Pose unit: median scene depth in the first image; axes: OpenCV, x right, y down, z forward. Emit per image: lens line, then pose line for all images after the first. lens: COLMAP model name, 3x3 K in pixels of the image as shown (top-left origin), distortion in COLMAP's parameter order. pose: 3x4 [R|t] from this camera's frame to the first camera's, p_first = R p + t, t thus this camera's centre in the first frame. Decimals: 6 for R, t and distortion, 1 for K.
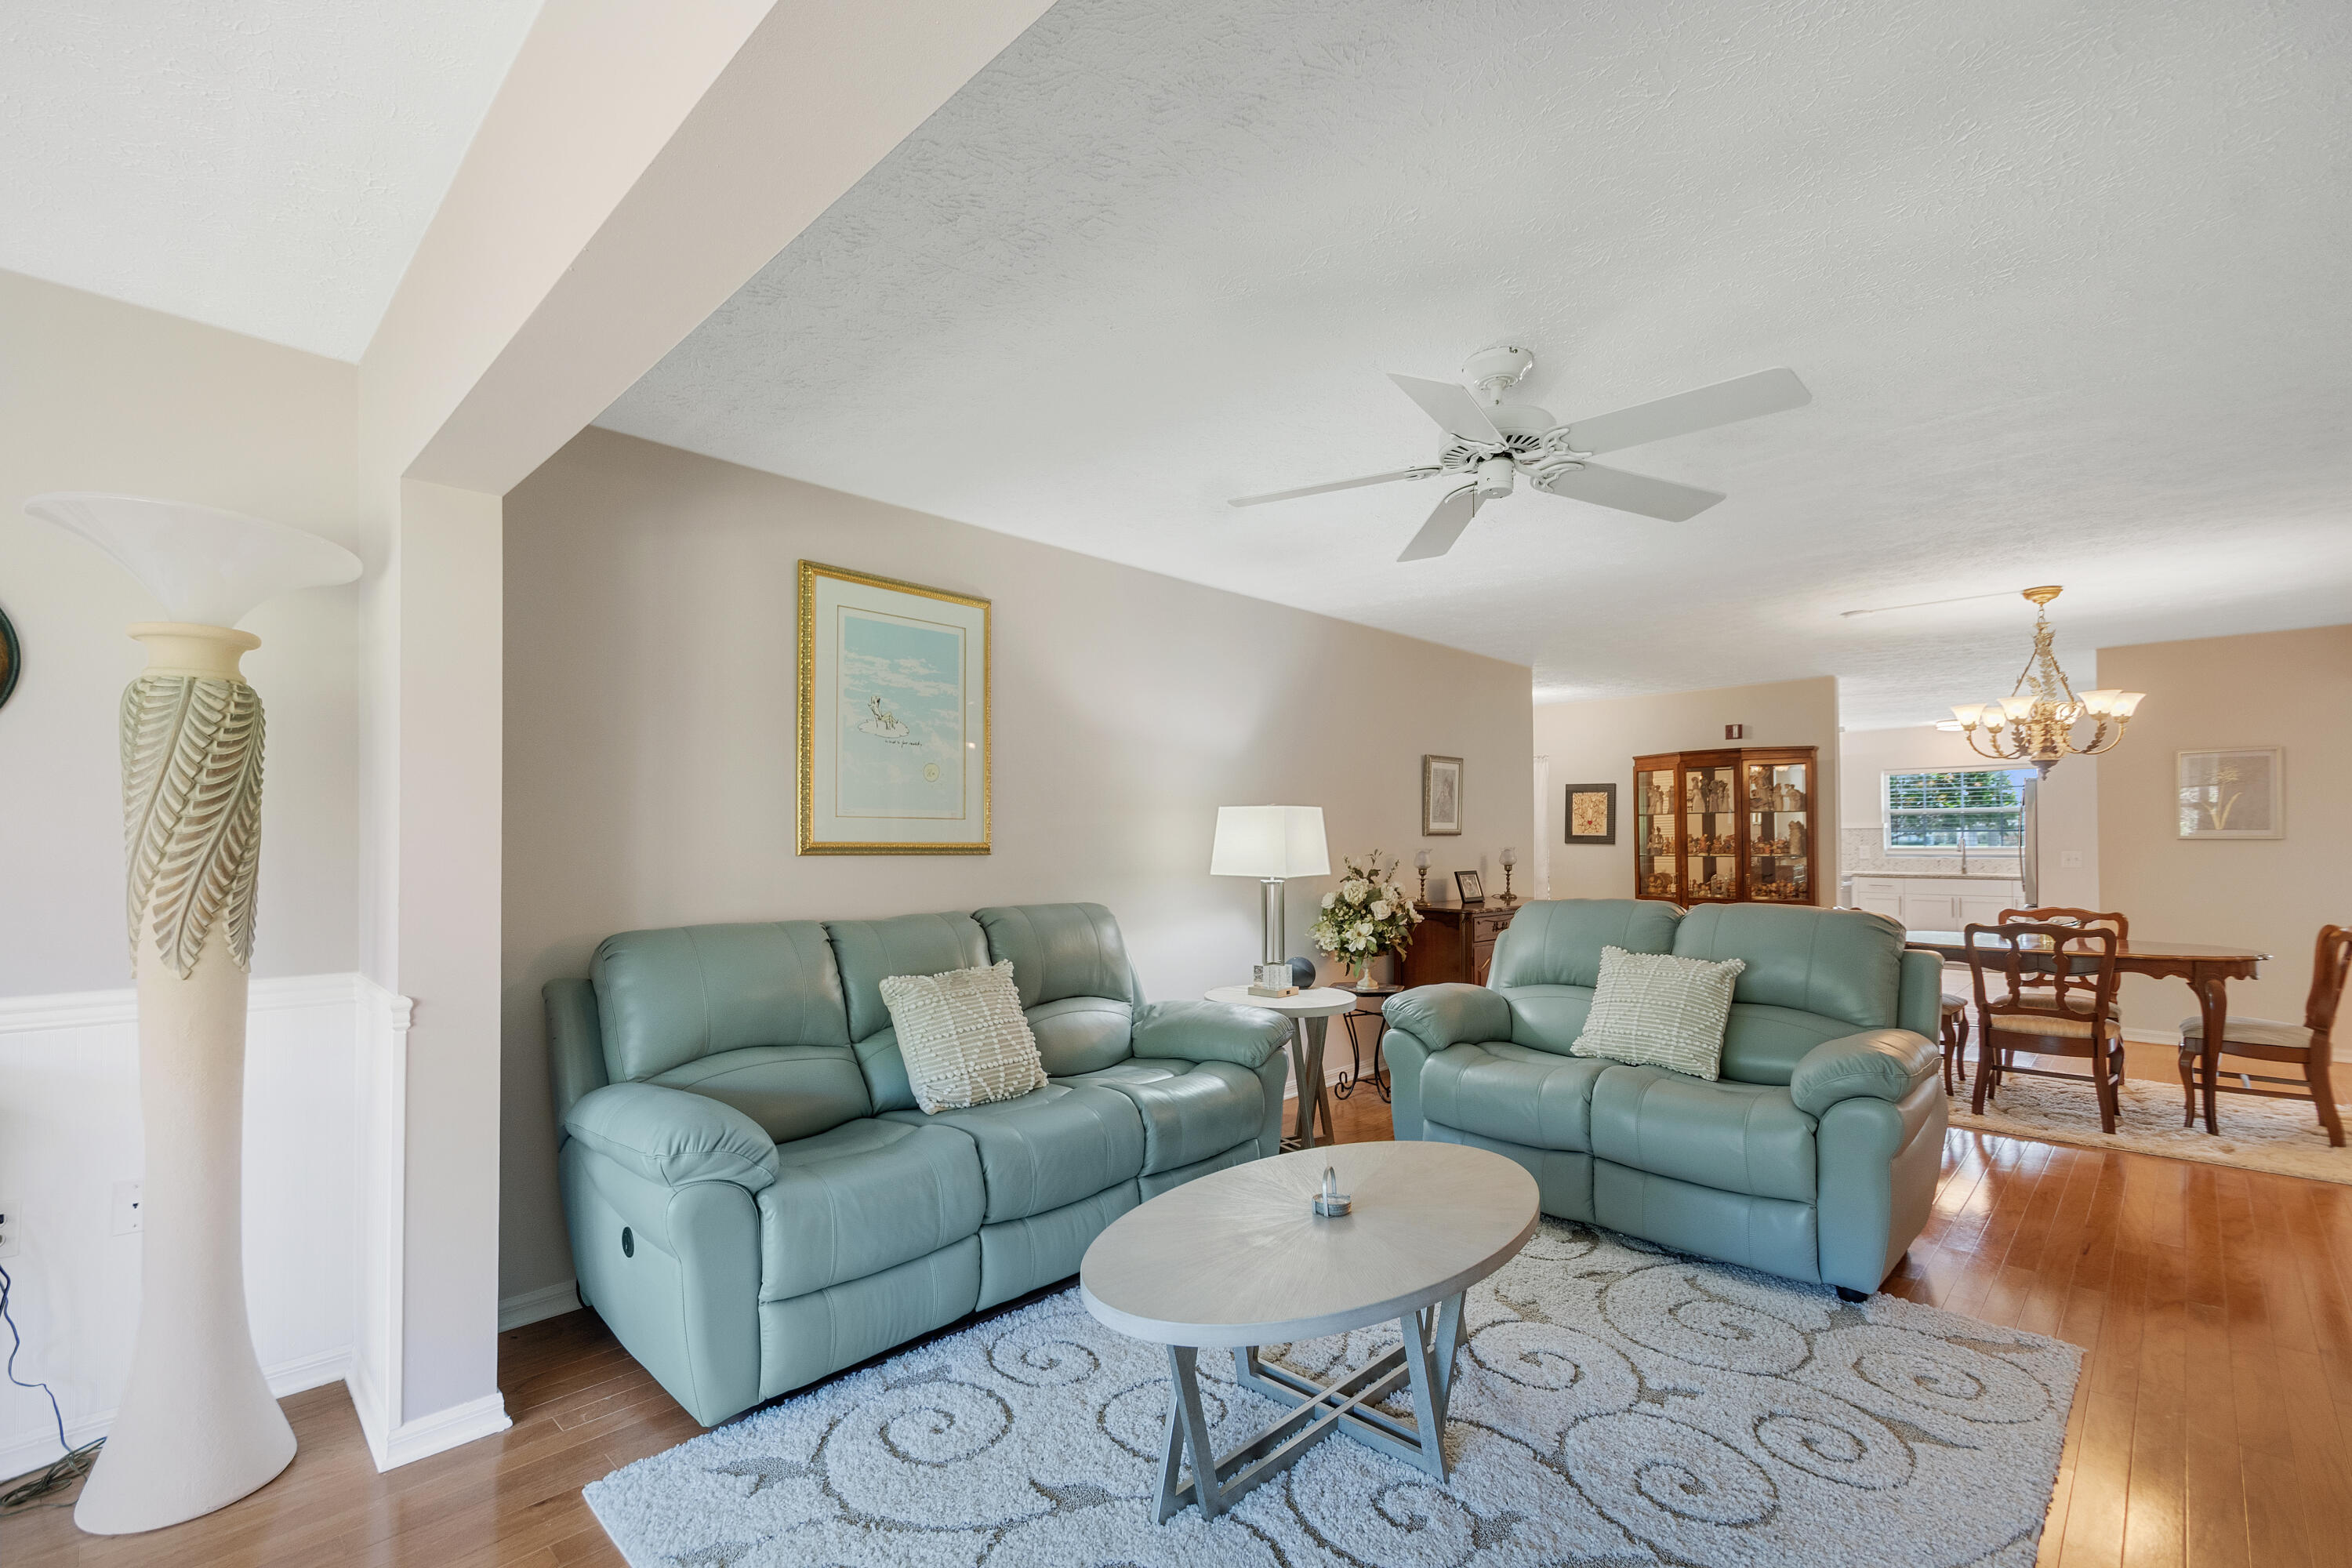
lens RADIAL K [[1049.0, 0, 1101.8], [0, 1049.0, 822.4], [0, 0, 1]] dist [0.009148, -0.002336]
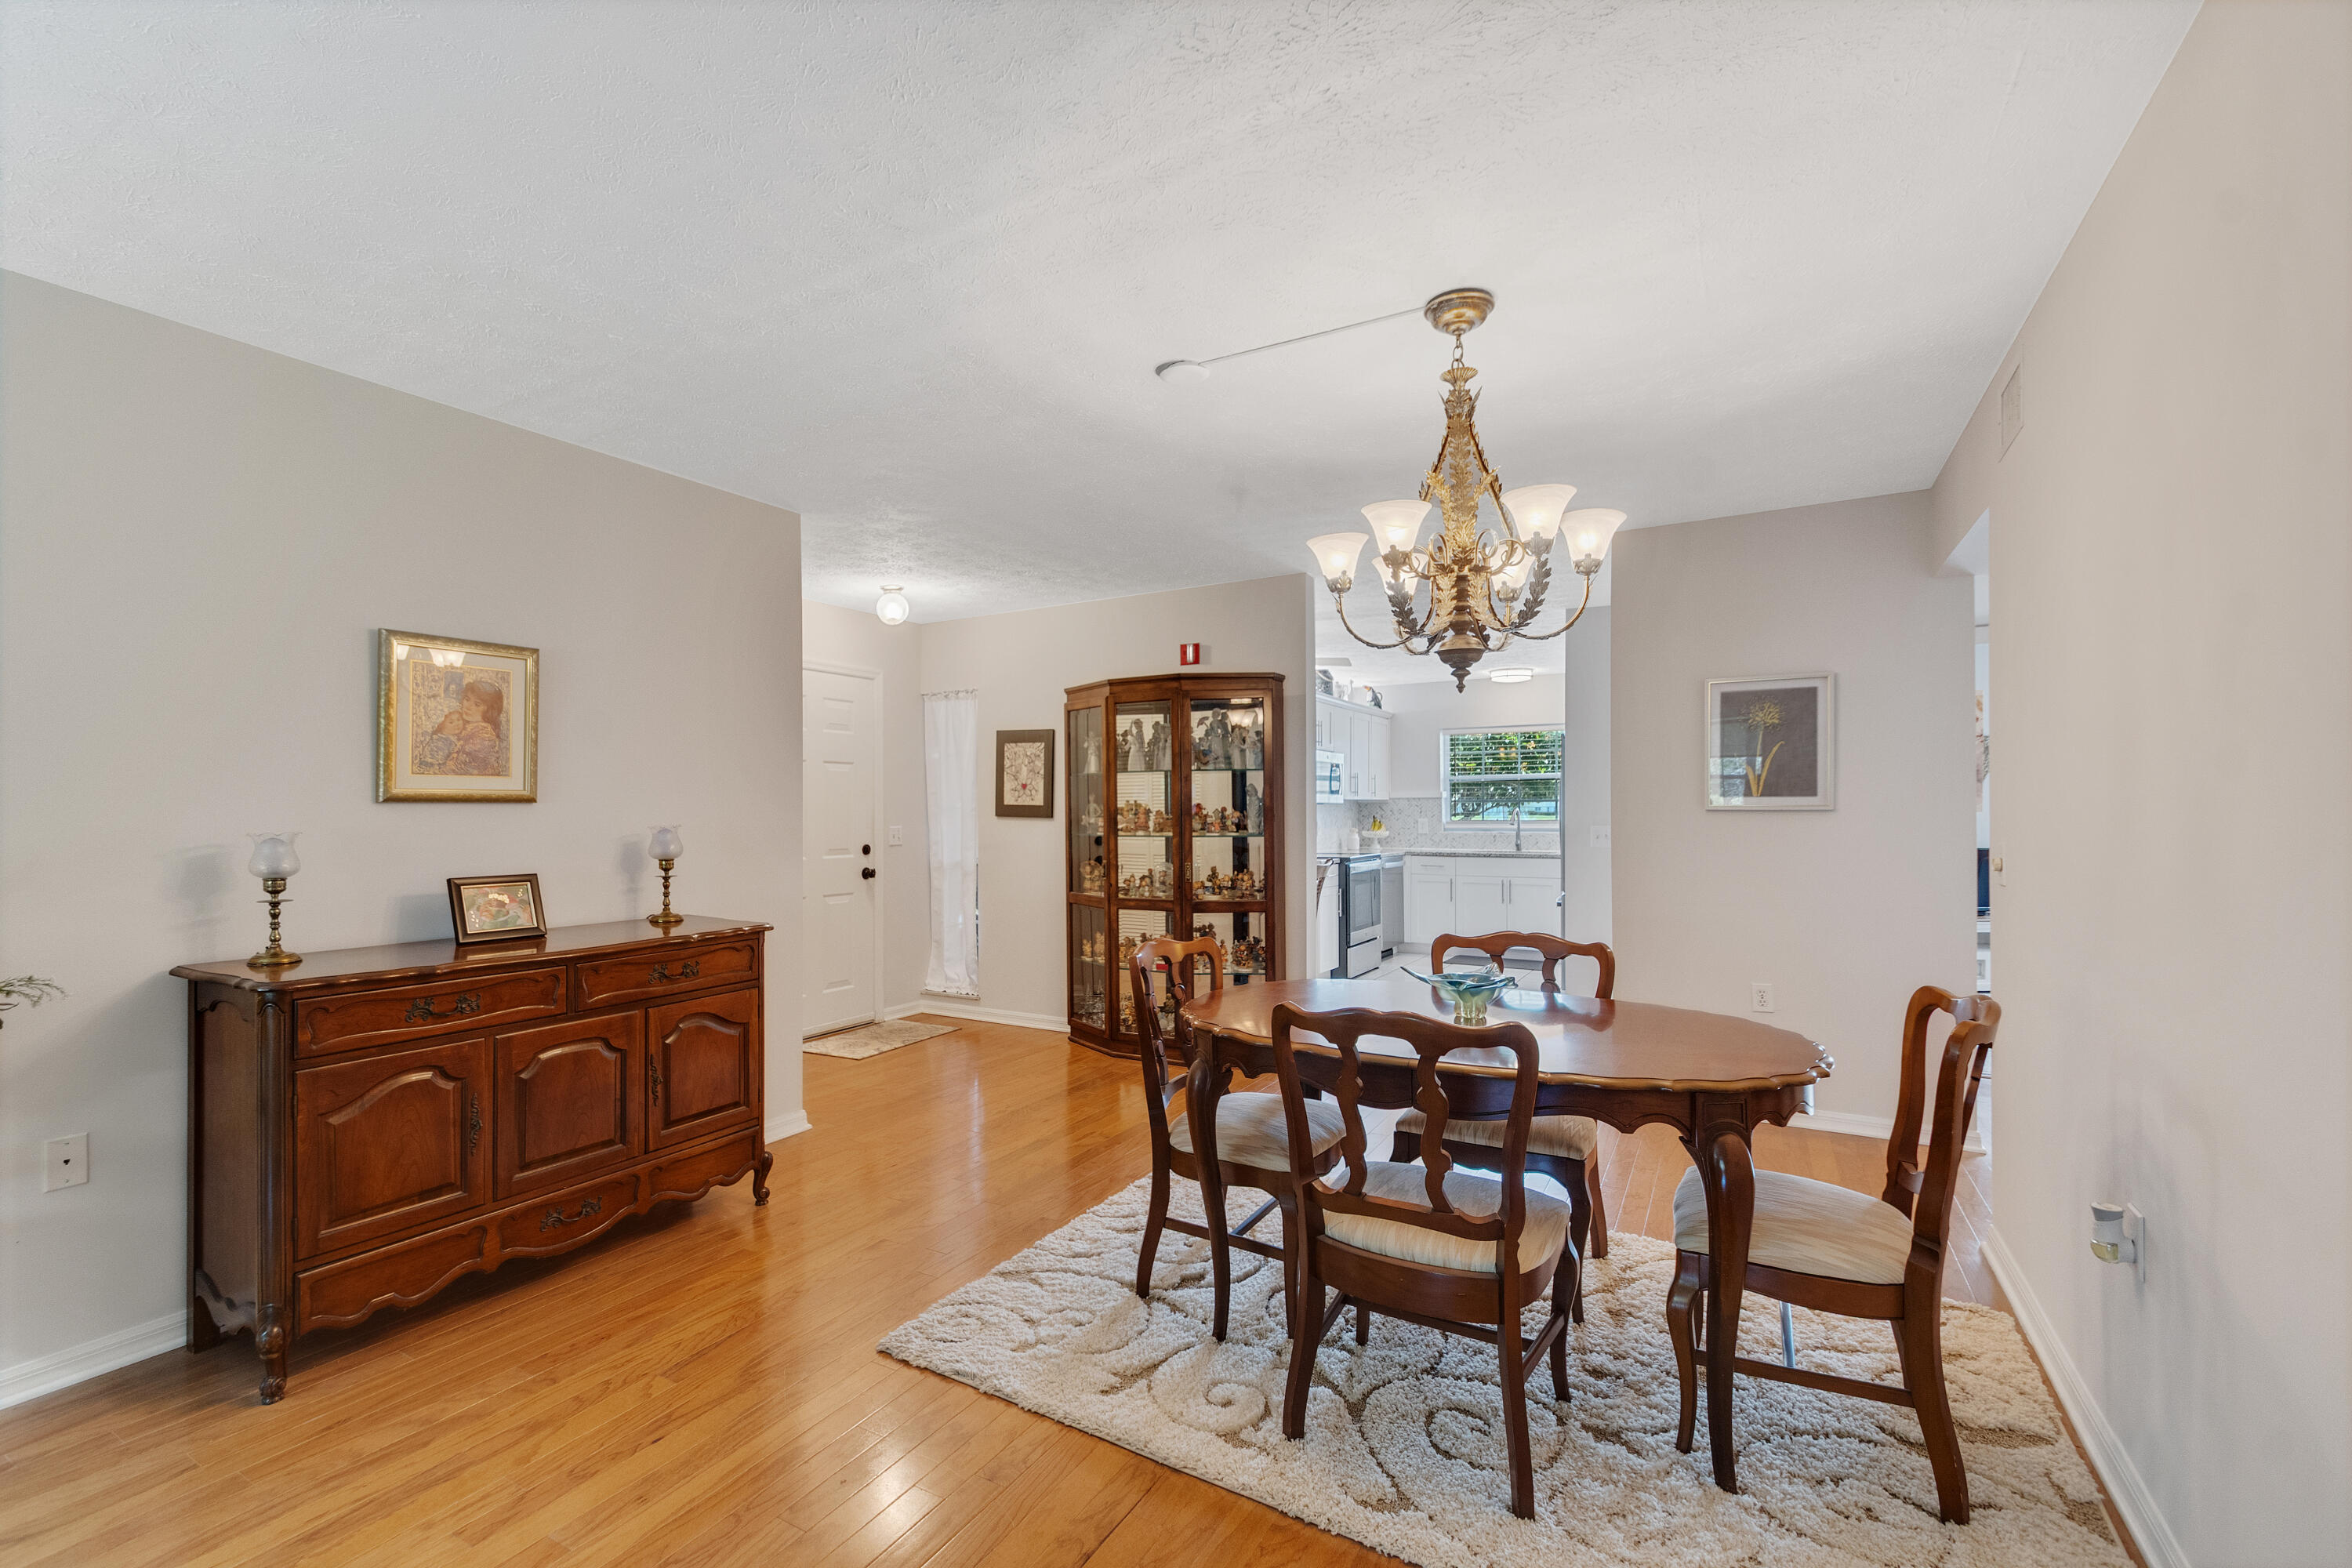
lens RADIAL K [[1049.0, 0, 1102.6], [0, 1049.0, 799.0], [0, 0, 1]] dist [0.009148, -0.002336]
pose [[0.968502, 0.002990, 0.248988, 0.637462], [-0.004240, 0.999981, 0.004484, 0.009370], [-0.248970, -0.005399, 0.968496, 0.592415]]
